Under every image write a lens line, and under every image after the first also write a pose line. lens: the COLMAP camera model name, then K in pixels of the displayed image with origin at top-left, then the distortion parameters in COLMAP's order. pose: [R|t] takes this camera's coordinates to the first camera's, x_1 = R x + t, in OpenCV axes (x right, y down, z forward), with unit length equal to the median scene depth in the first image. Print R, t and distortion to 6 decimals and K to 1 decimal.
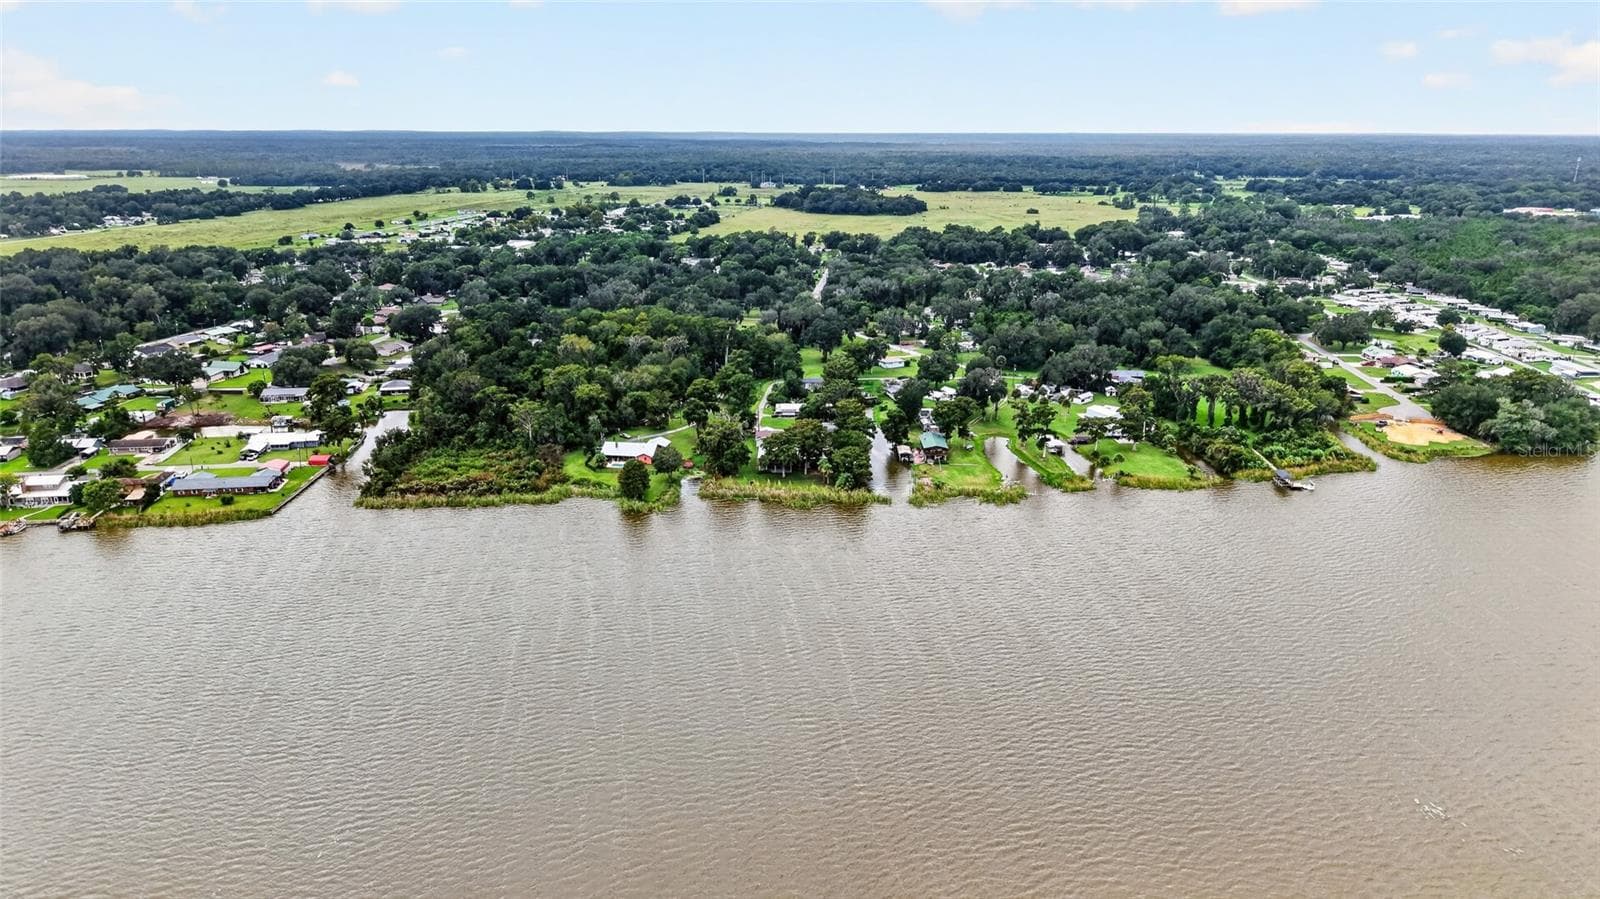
lens RADIAL K [[1093.1, 0, 800.0], [0, 1093.1, 449.5], [0, 0, 1]] dist [0.002128, -0.005904]
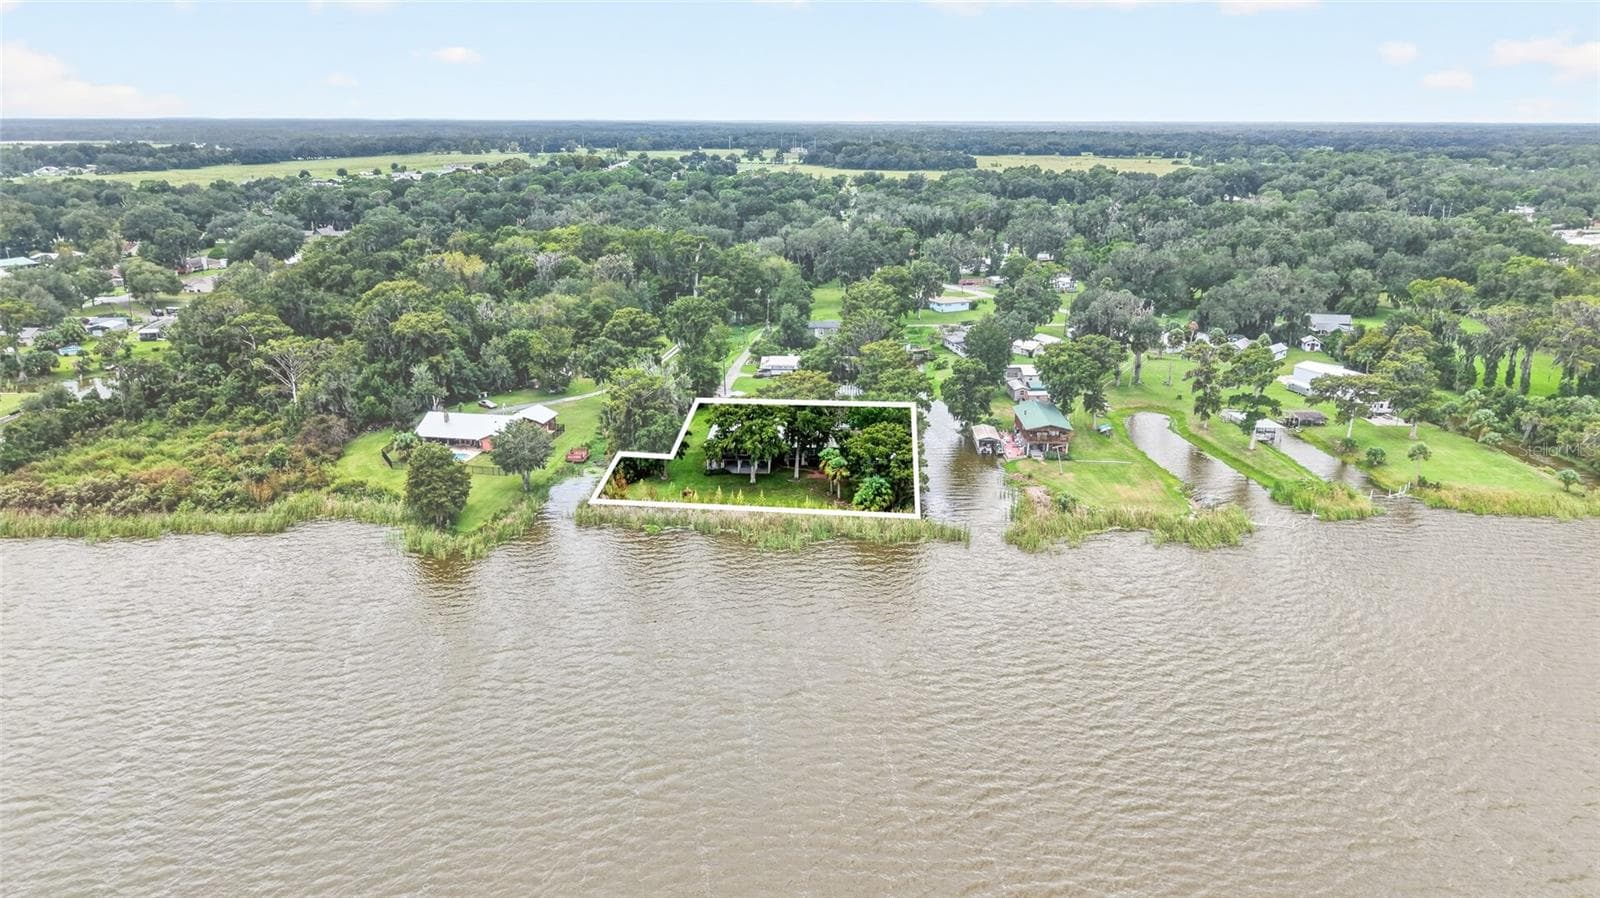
lens RADIAL K [[1093.1, 0, 800.0], [0, 1093.1, 449.0], [0, 0, 1]] dist [0.002128, -0.005904]
pose [[0.999411, 0.010260, -0.032750, 0.021575], [-0.010030, 0.999924, 0.007160, 0.005221], [0.032821, -0.006828, 0.999438, 0.451657]]
